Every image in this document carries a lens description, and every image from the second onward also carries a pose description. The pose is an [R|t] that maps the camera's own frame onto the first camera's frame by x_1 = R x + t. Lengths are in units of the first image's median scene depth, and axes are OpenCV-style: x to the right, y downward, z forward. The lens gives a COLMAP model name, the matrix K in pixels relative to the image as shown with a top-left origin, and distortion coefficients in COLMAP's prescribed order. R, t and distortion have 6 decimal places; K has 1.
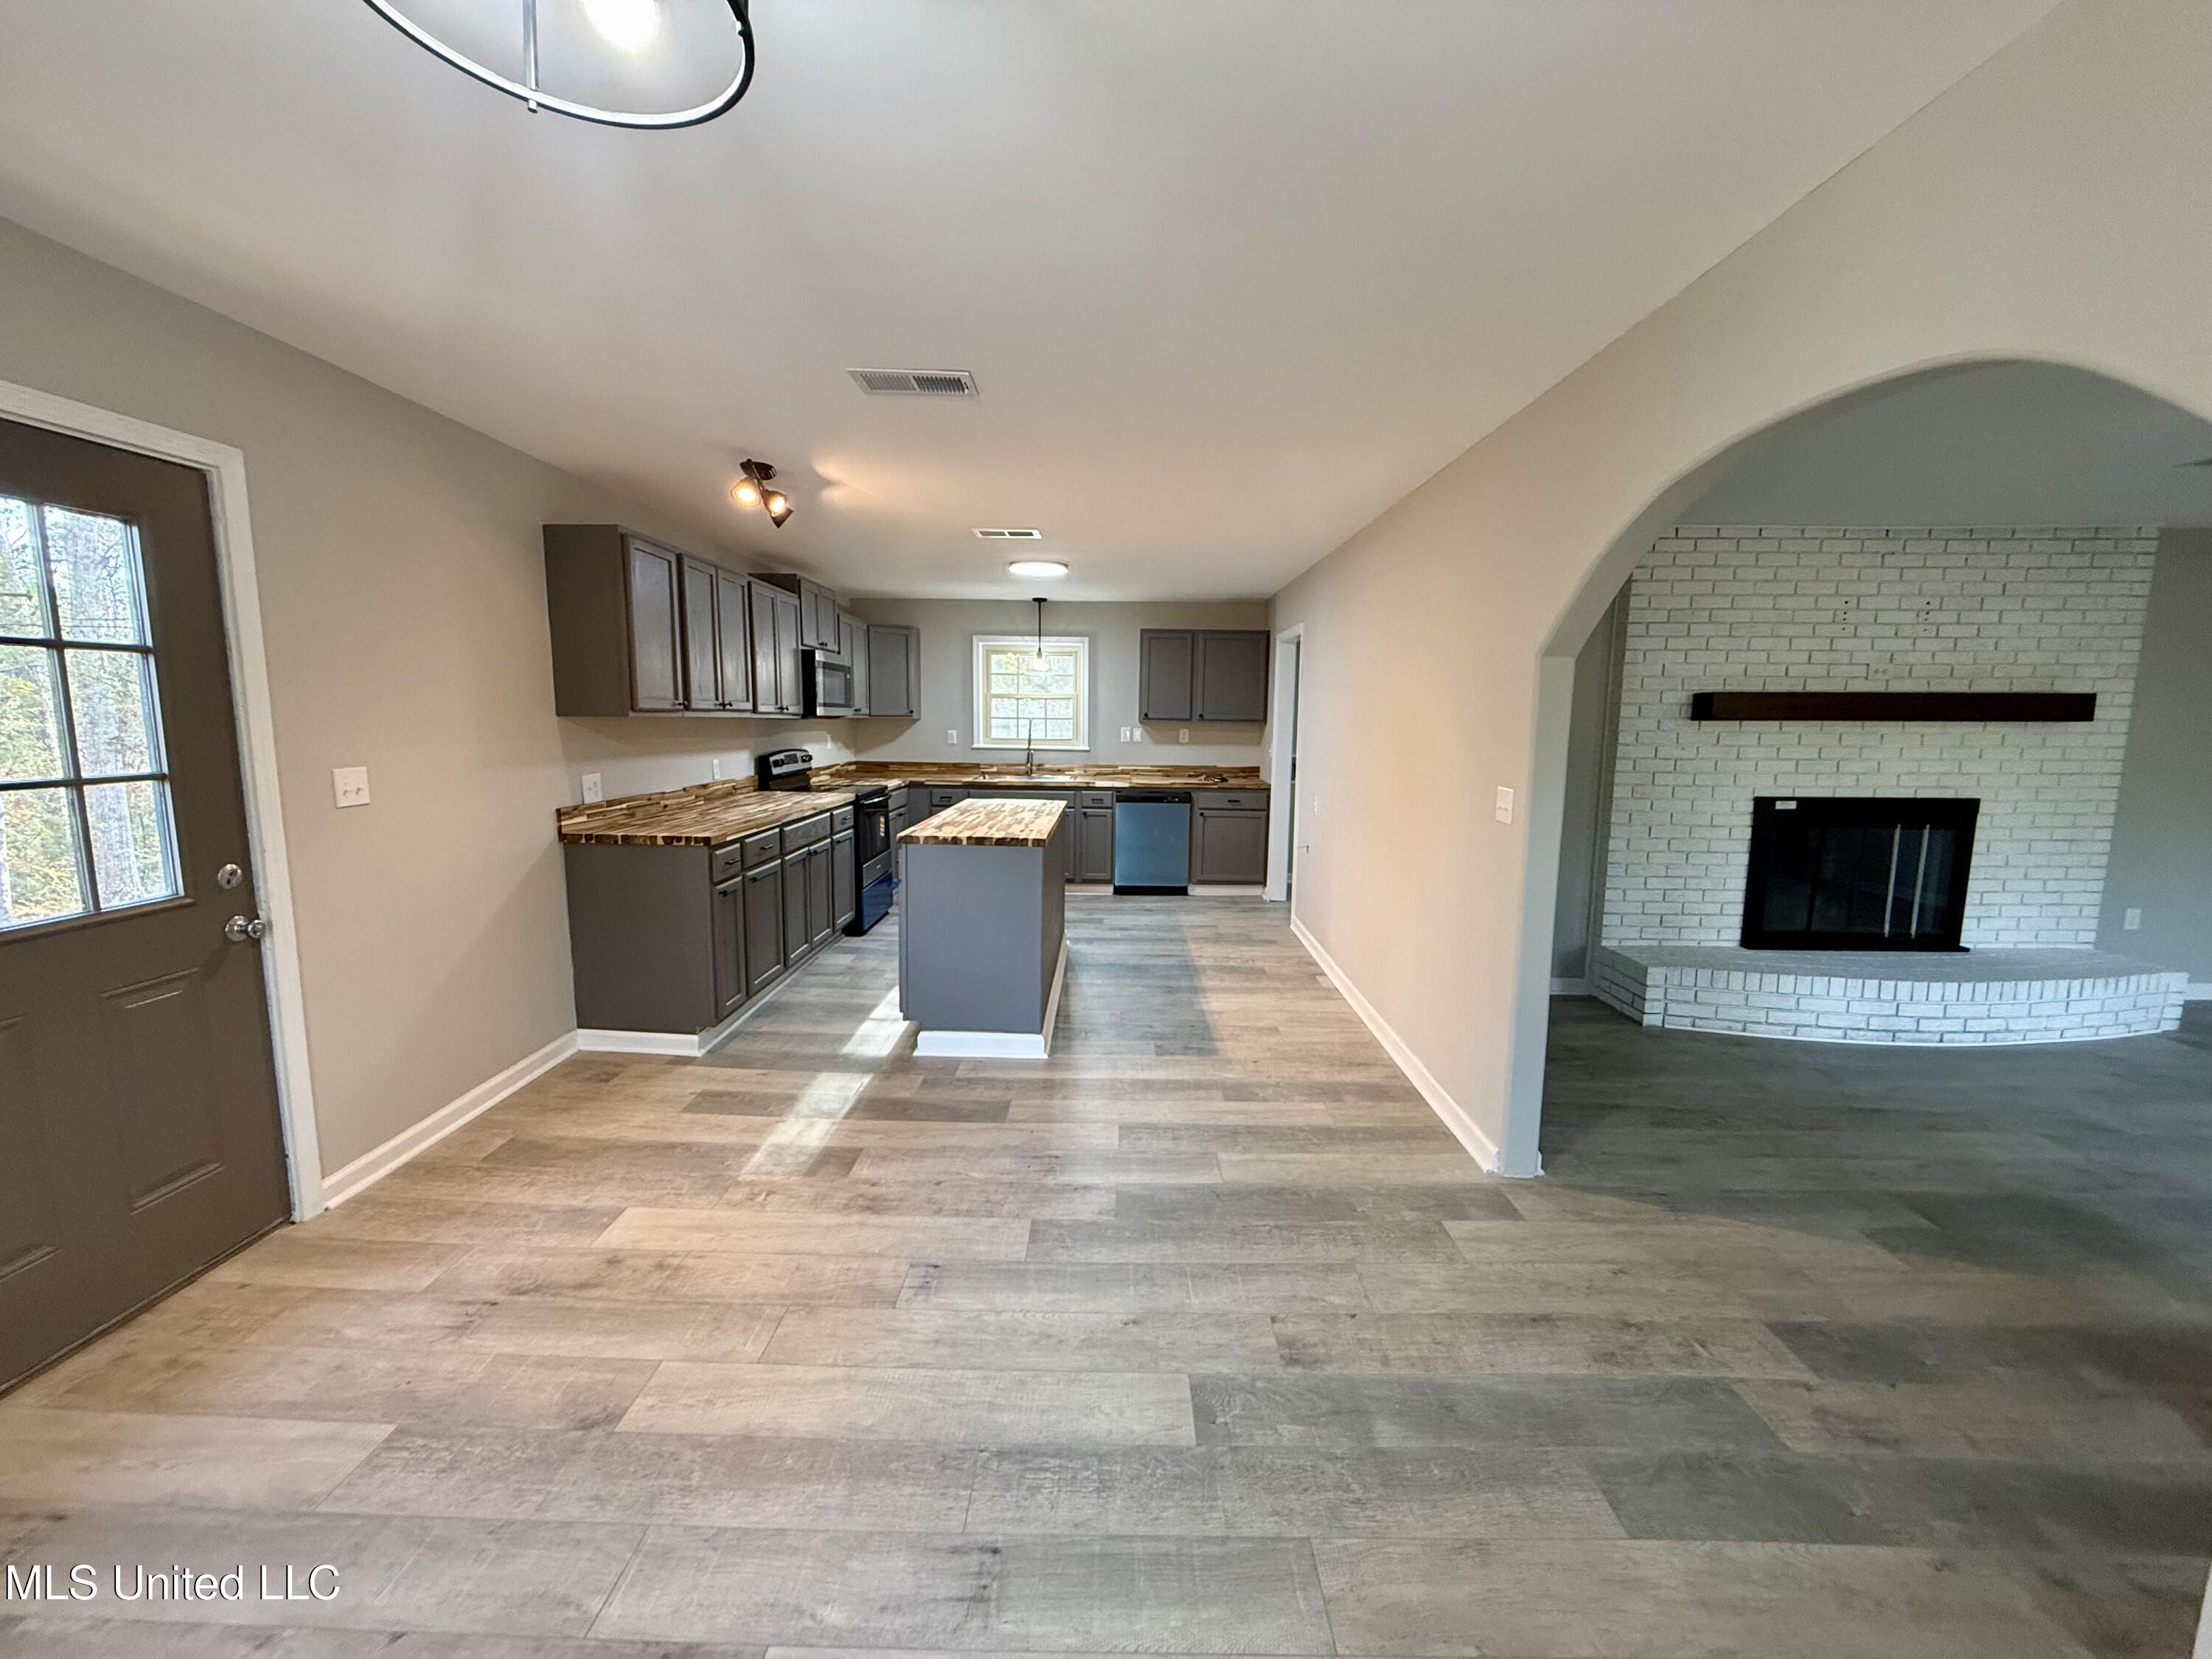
lens RADIAL K [[887.6, 0, 1108.5], [0, 887.6, 832.2], [0, 0, 1]] dist [0.002514, 0.000764]
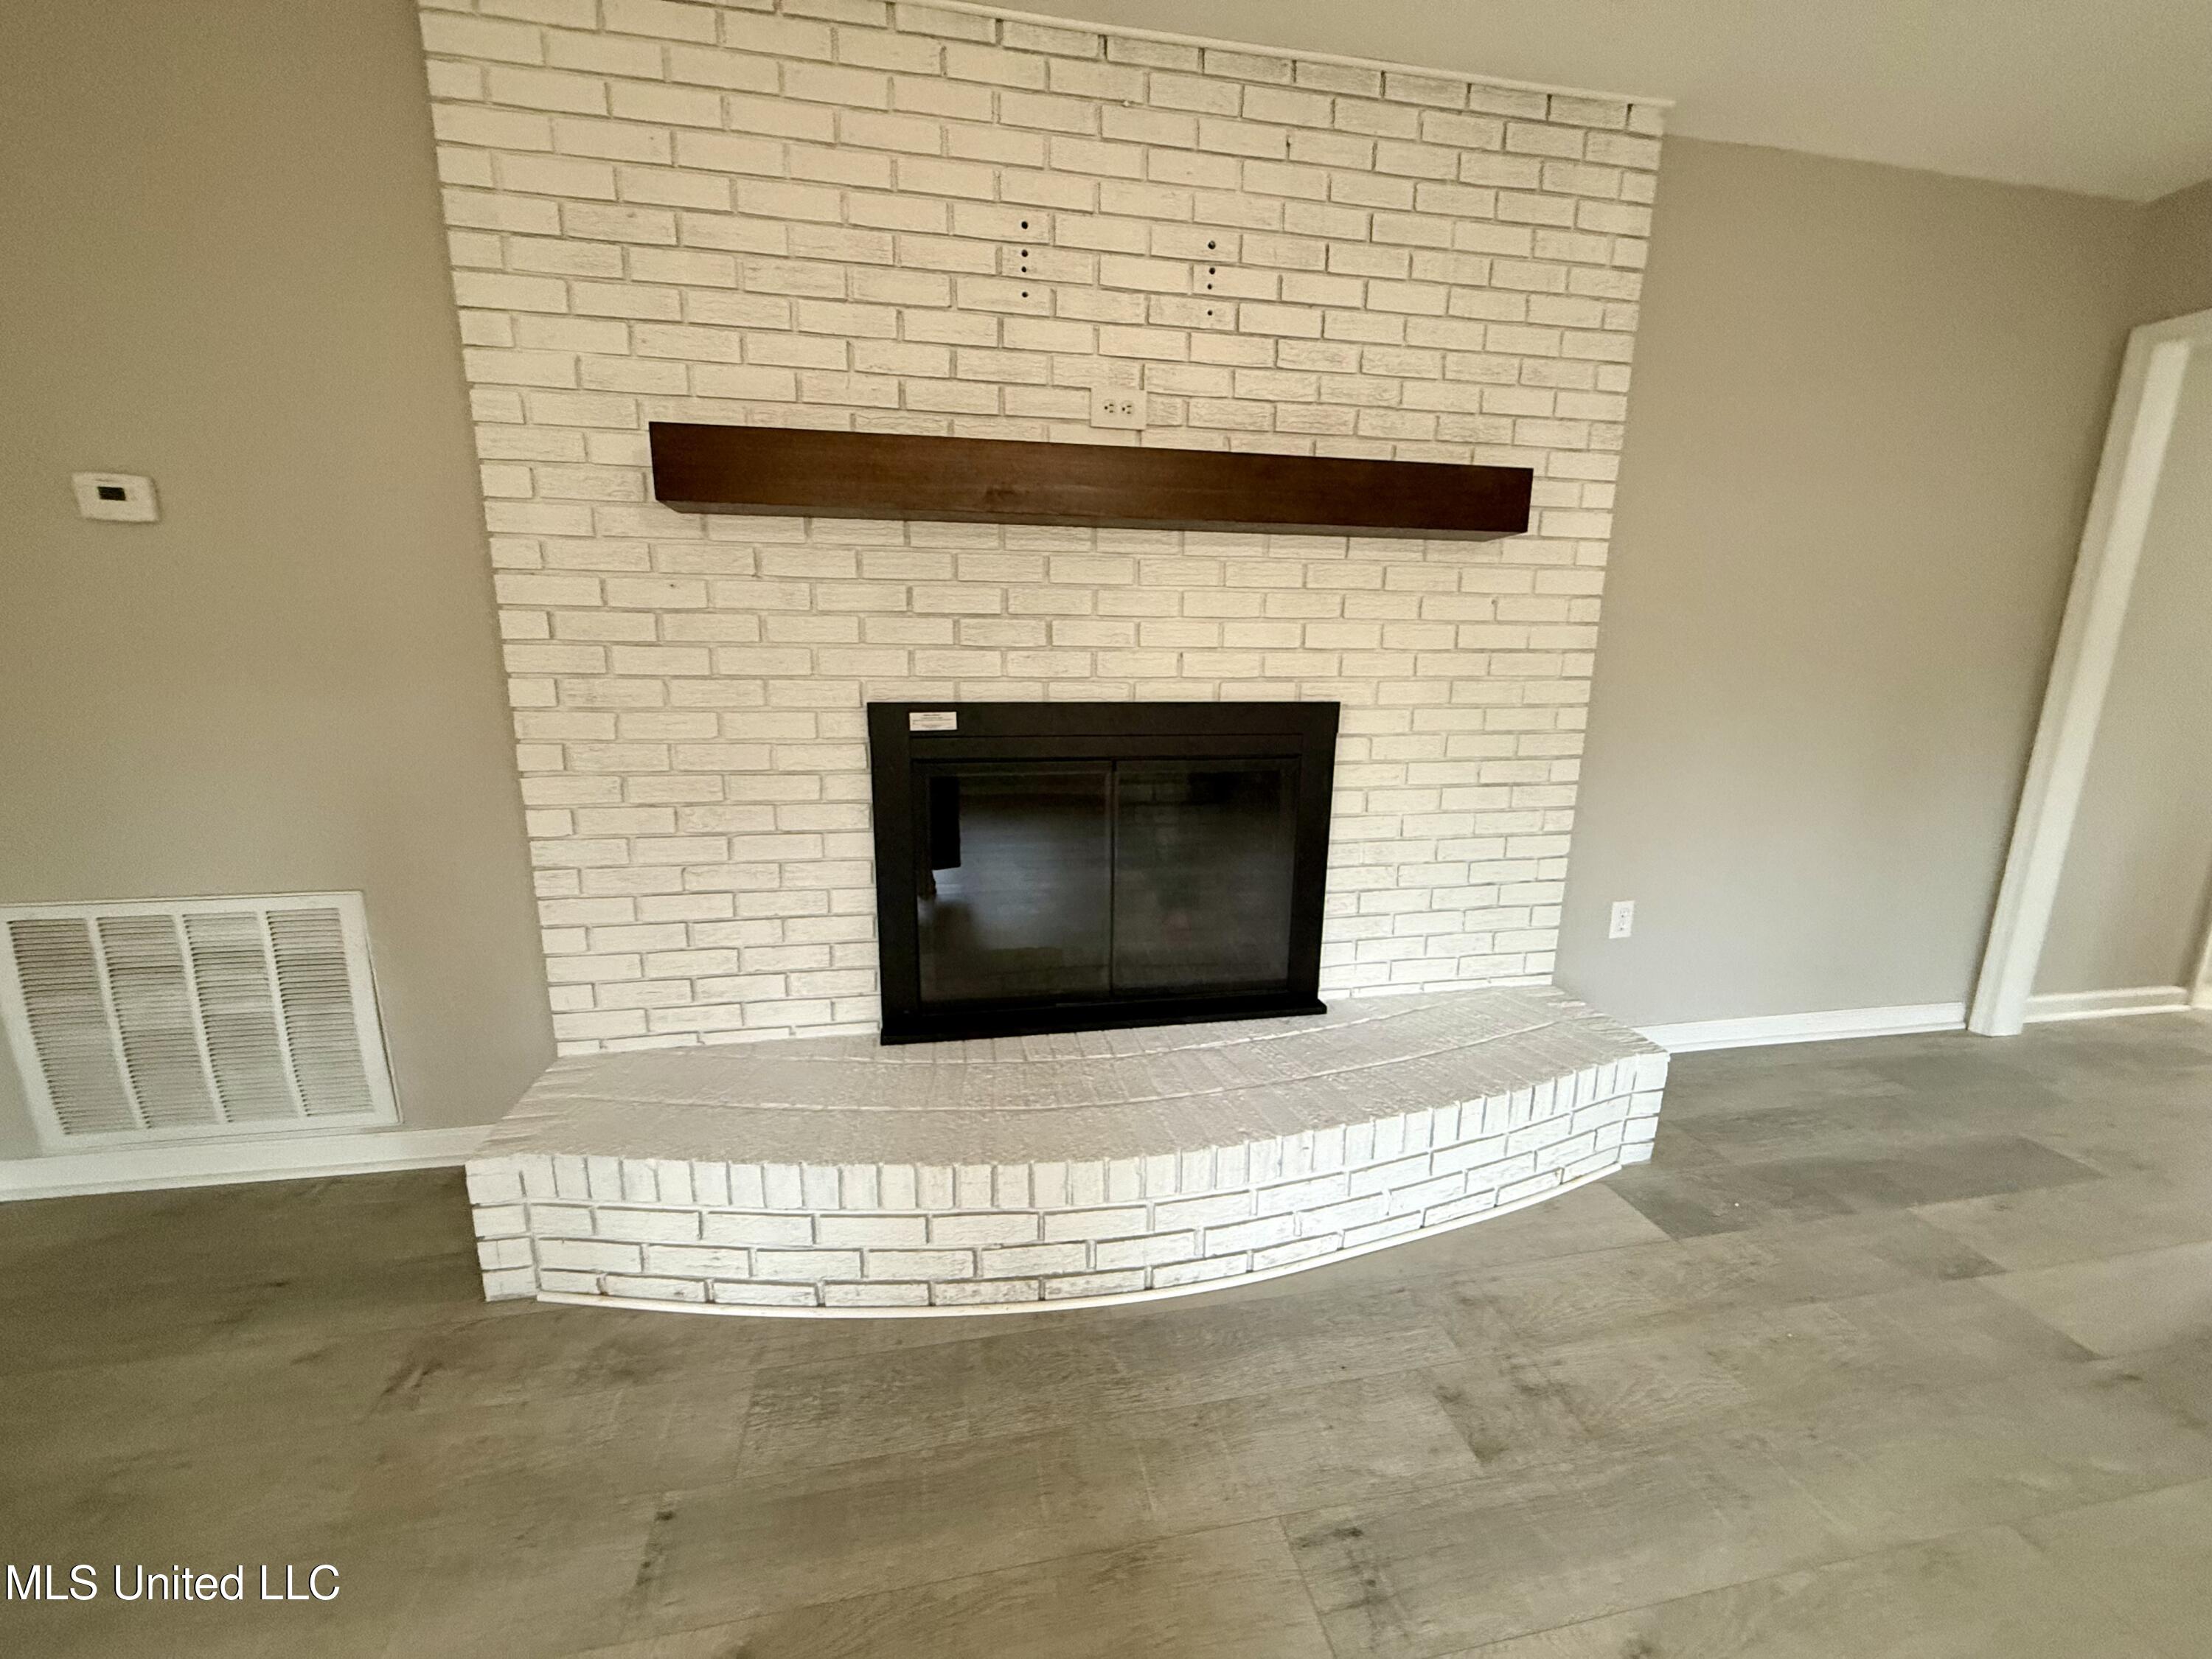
lens RADIAL K [[887.6, 0, 1104.7], [0, 887.6, 832.1], [0, 0, 1]] dist [0.002514, 0.000764]
pose [[0.978599, -0.038055, 0.202228, 0.765411], [0.020002, 0.995689, 0.090578, -0.014387], [-0.204803, -0.084594, 0.975141, 0.562406]]
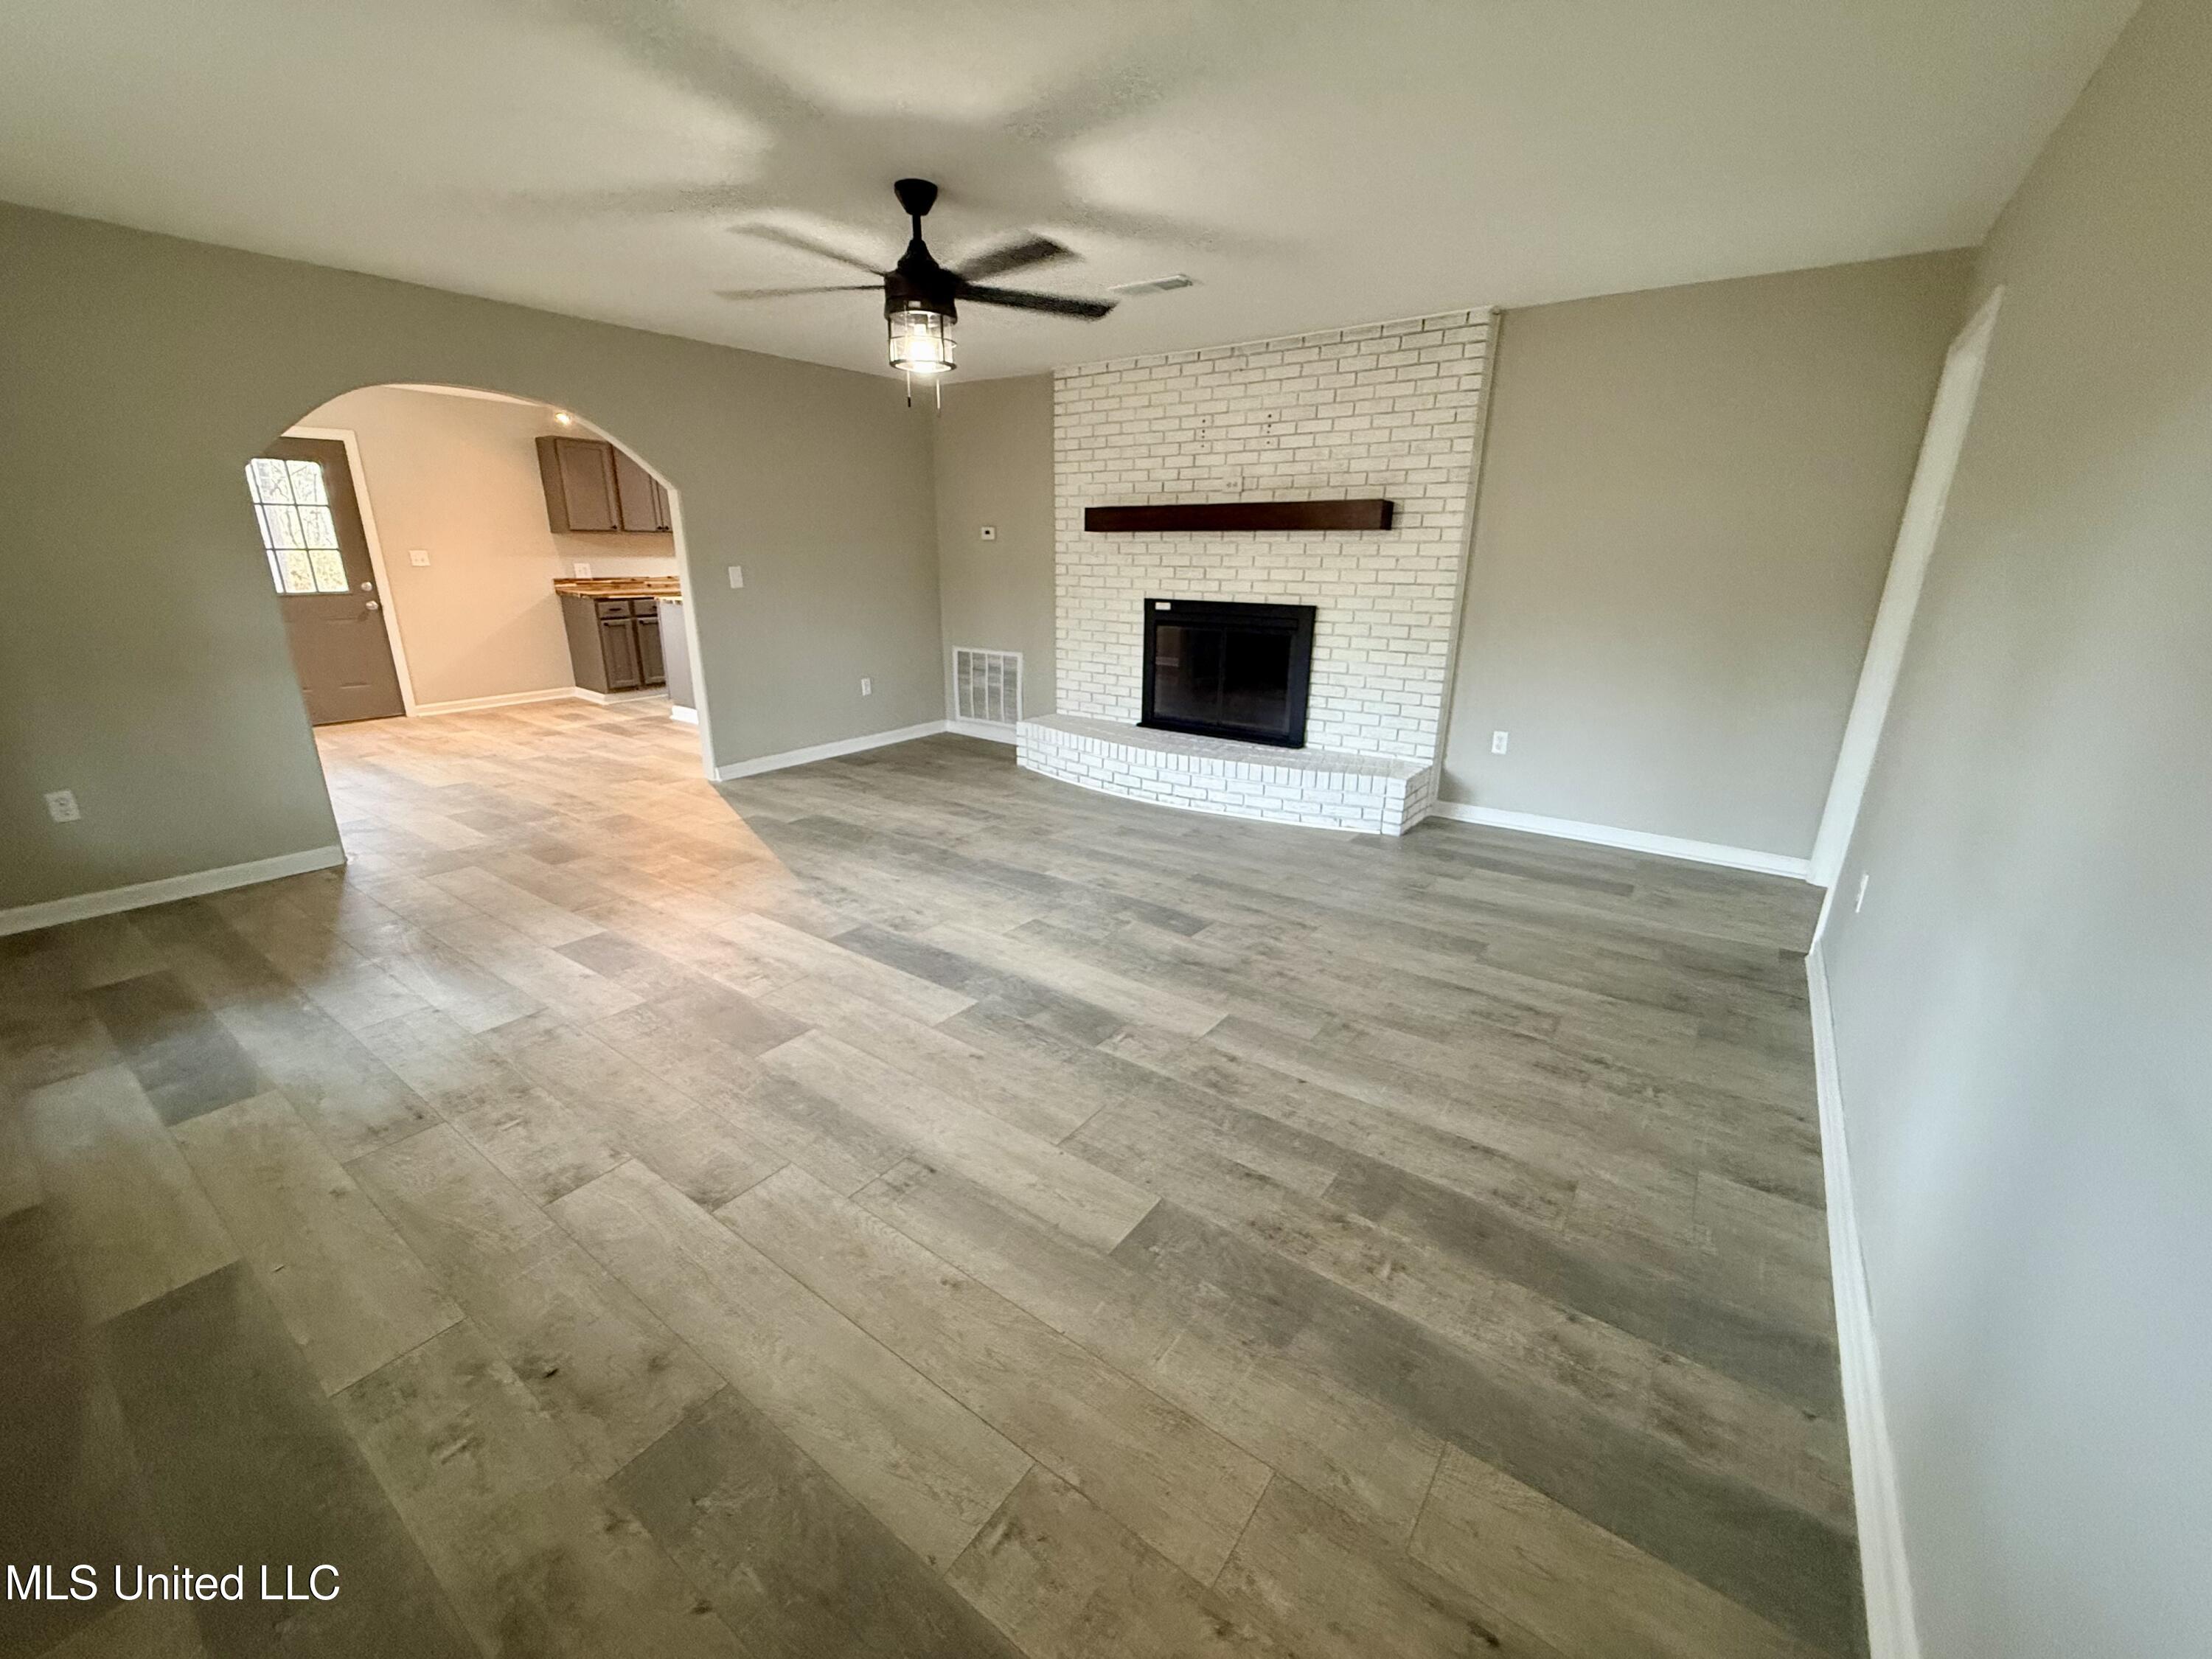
lens RADIAL K [[887.6, 0, 1097.5], [0, 887.6, 834.7], [0, 0, 1]] dist [0.002514, 0.000764]
pose [[0.817033, 0.176965, -0.548763, 1.416273], [-0.079301, 0.977181, 0.197052, 0.041865], [0.571112, -0.117481, 0.812422, -0.049842]]
